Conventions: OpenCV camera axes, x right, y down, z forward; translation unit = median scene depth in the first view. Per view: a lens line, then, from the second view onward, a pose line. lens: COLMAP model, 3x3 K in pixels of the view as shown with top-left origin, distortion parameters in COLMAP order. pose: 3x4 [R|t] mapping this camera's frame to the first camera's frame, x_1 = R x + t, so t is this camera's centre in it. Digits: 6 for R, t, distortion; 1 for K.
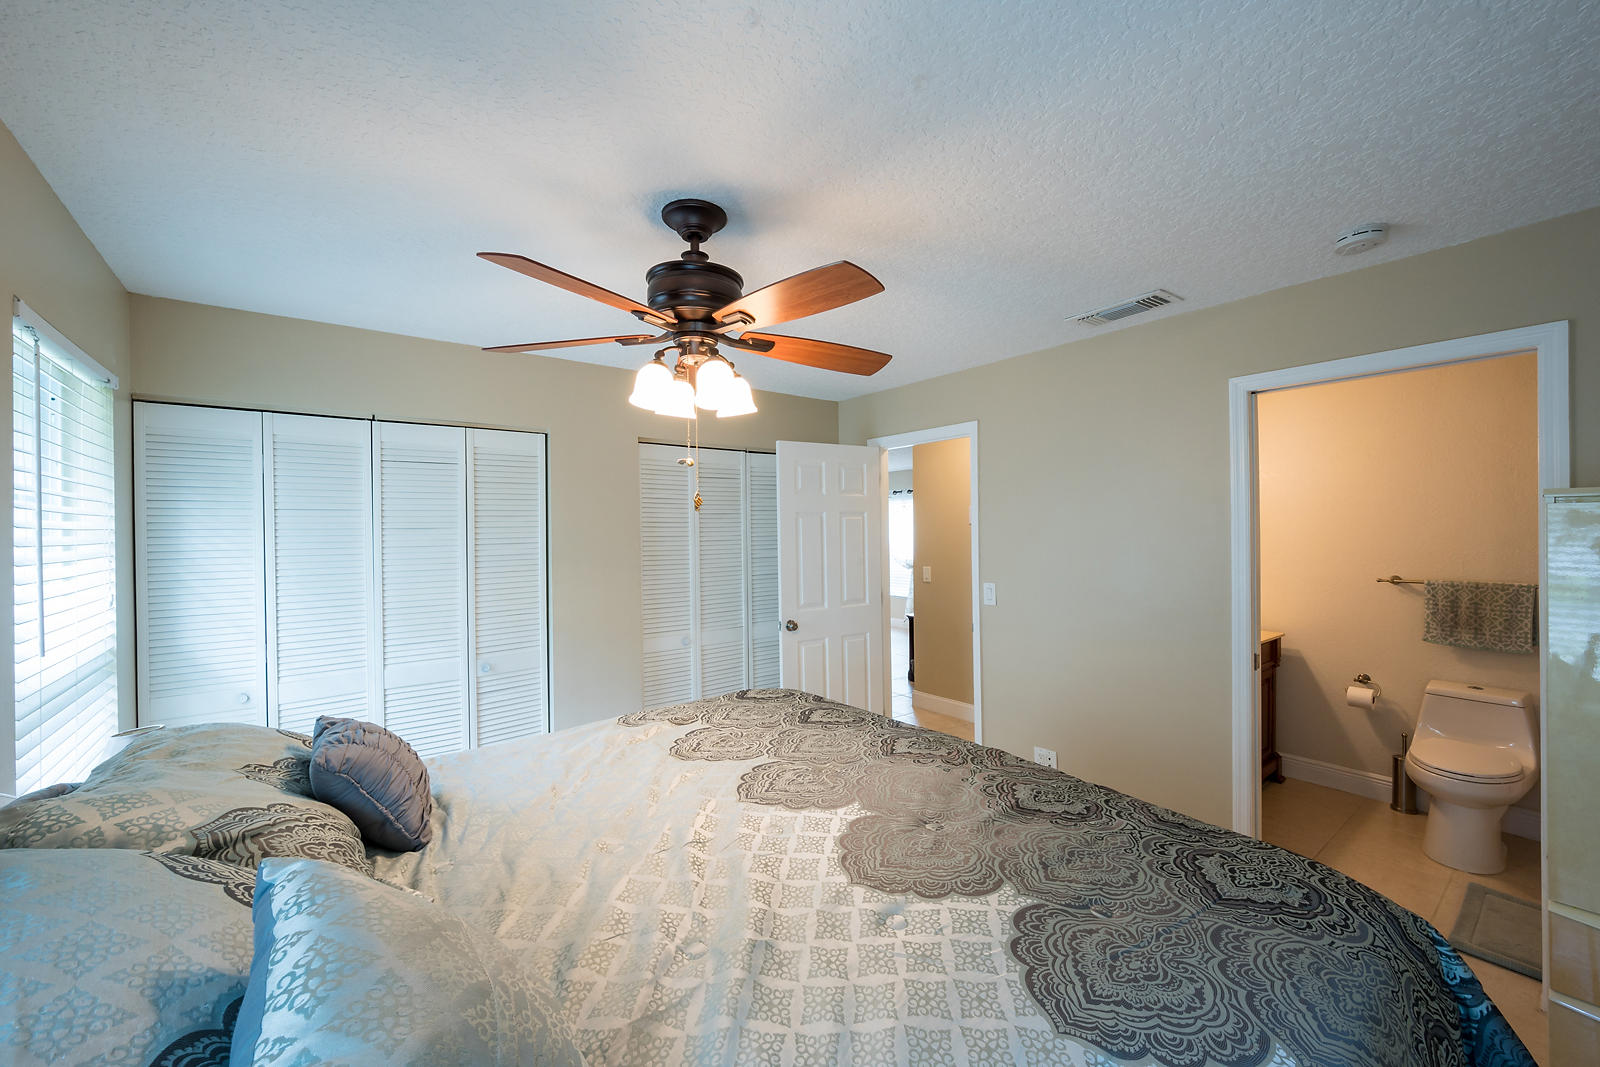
lens RADIAL K [[625.7, 0, 794.9], [0, 625.7, 539.6], [0, 0, 1]] dist [0.000011, 0.000109]
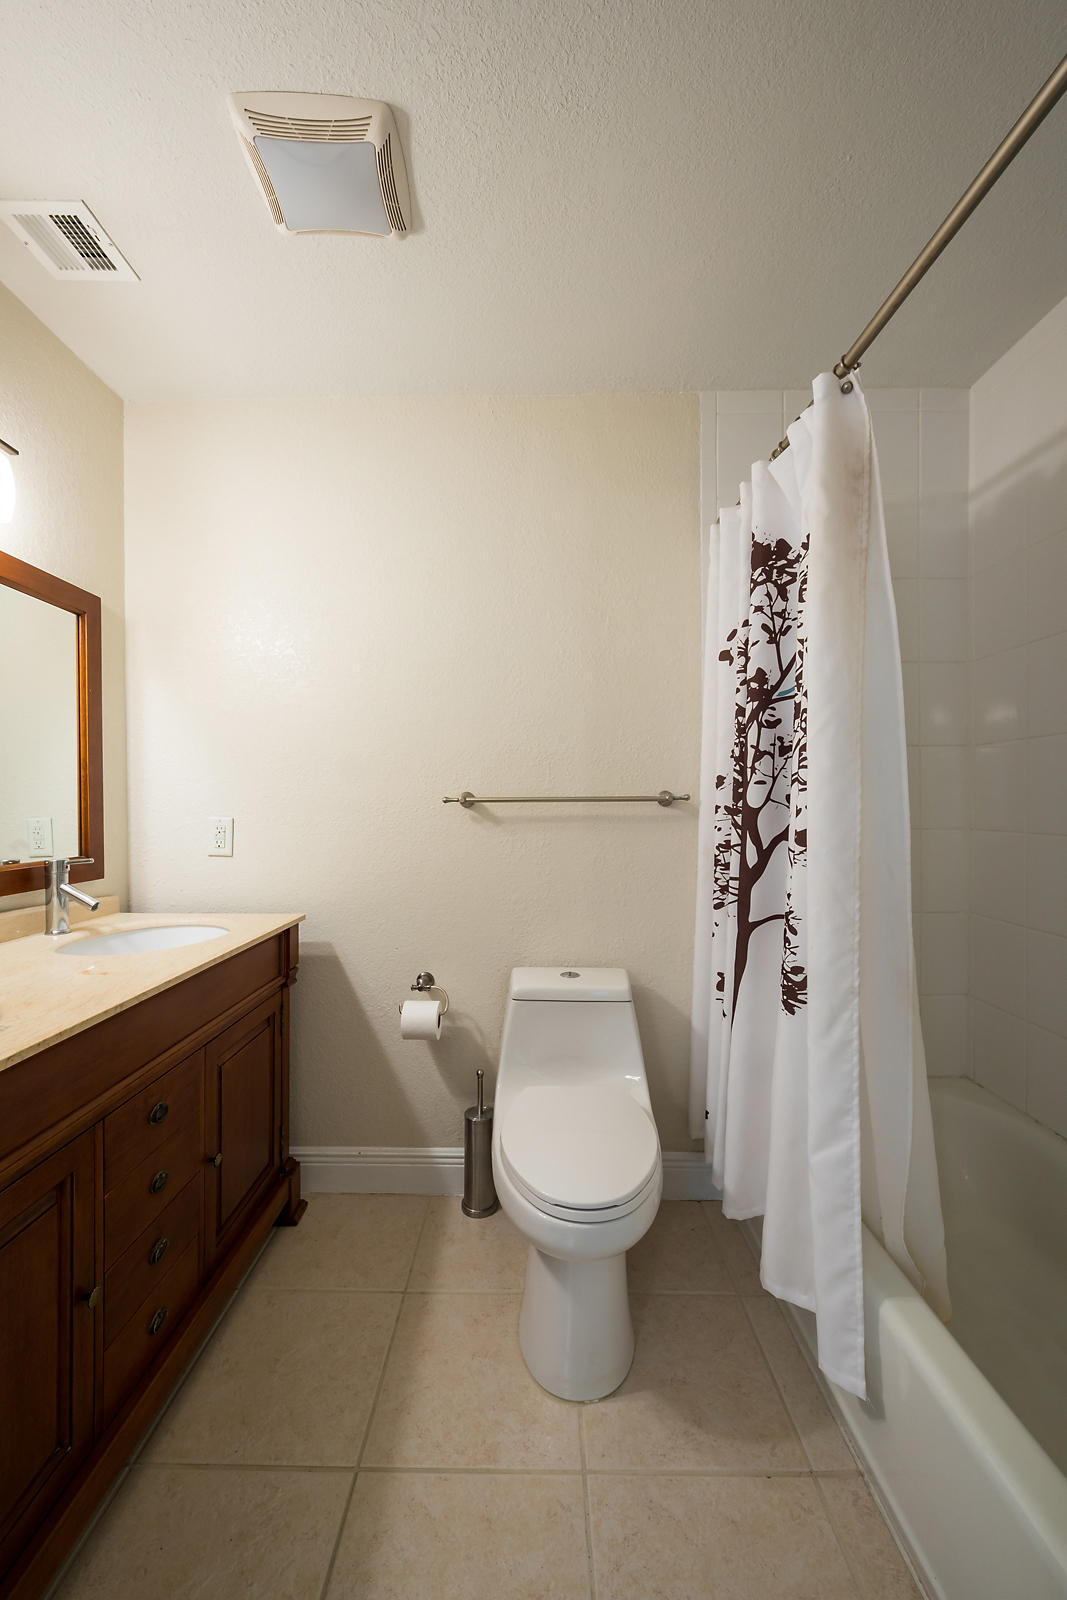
lens RADIAL K [[625.7, 0, 530.8], [0, 625.7, 797.7], [0, 0, 1]] dist [0.000011, 0.000109]
pose [[0.611191, 0.006317, 0.791458, 0.539498], [0.000543, 0.999965, -0.008401, 0.067490], [-0.791483, 0.005564, 0.611166, 0.600925]]
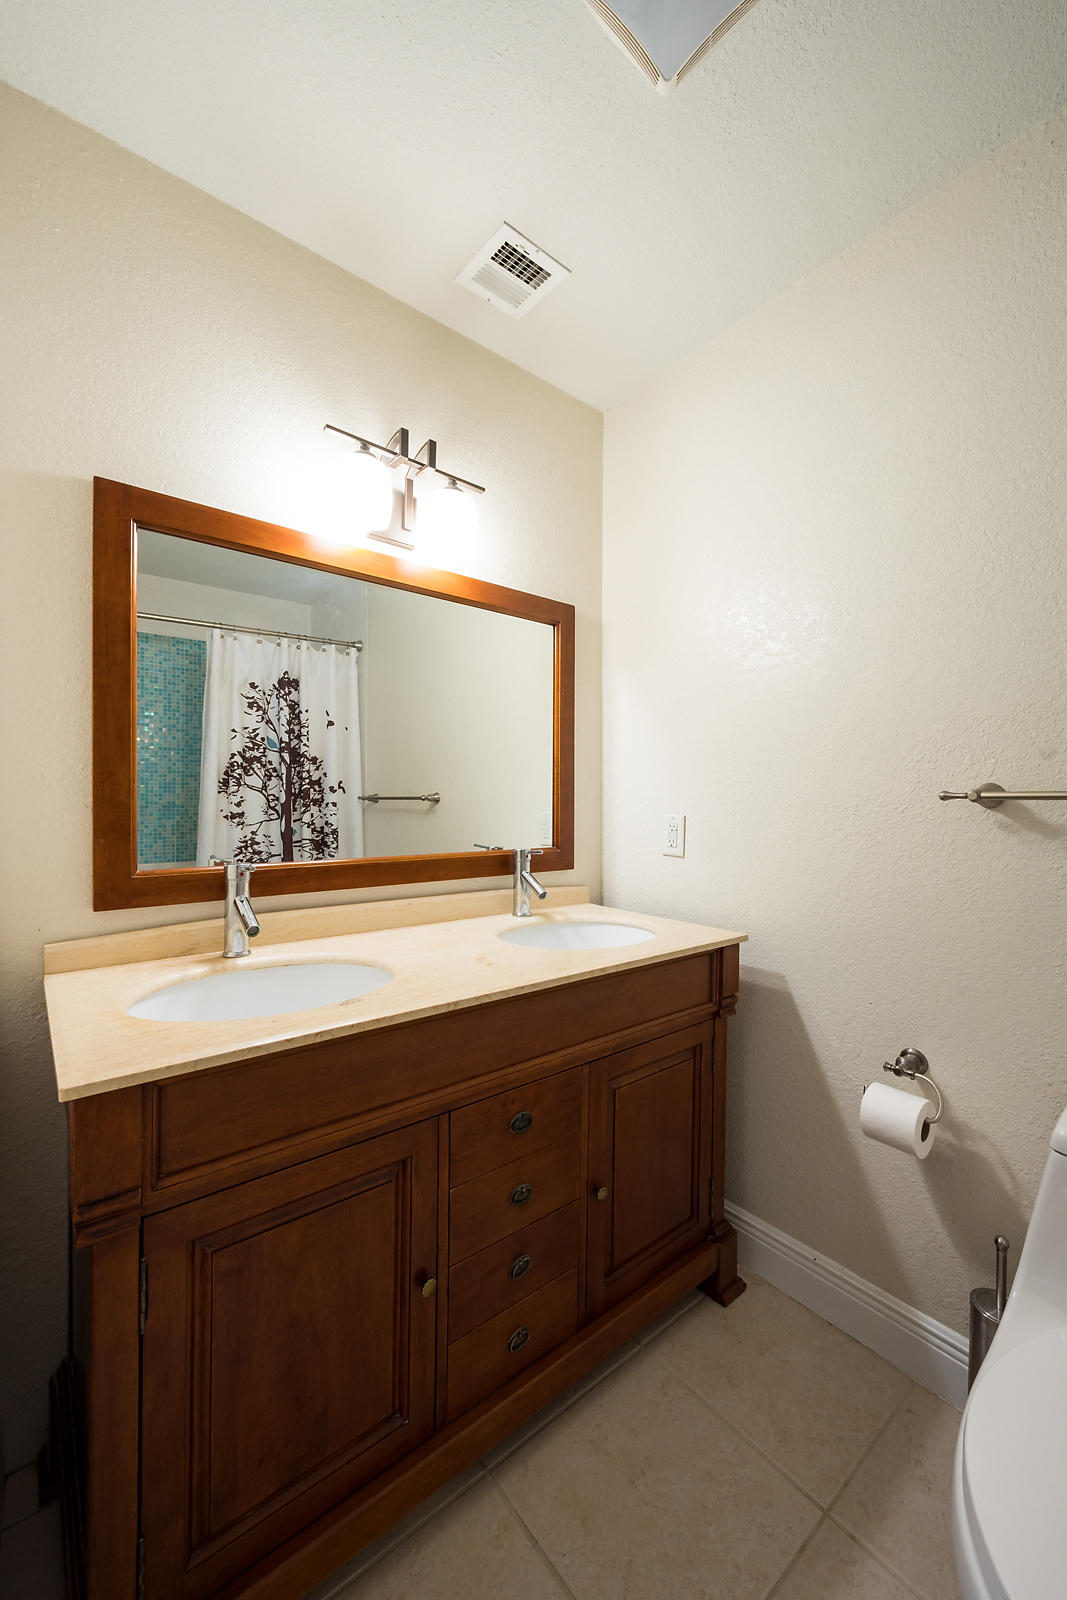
lens RADIAL K [[625.7, 0, 546.6], [0, 625.7, 802.4], [0, 0, 1]] dist [0.000011, 0.000109]
pose [[0.999216, 0.008048, 0.038775, 0.688701], [-0.008180, 0.999961, 0.003253, 0.069364], [-0.038748, -0.003568, 0.999243, 0.647756]]
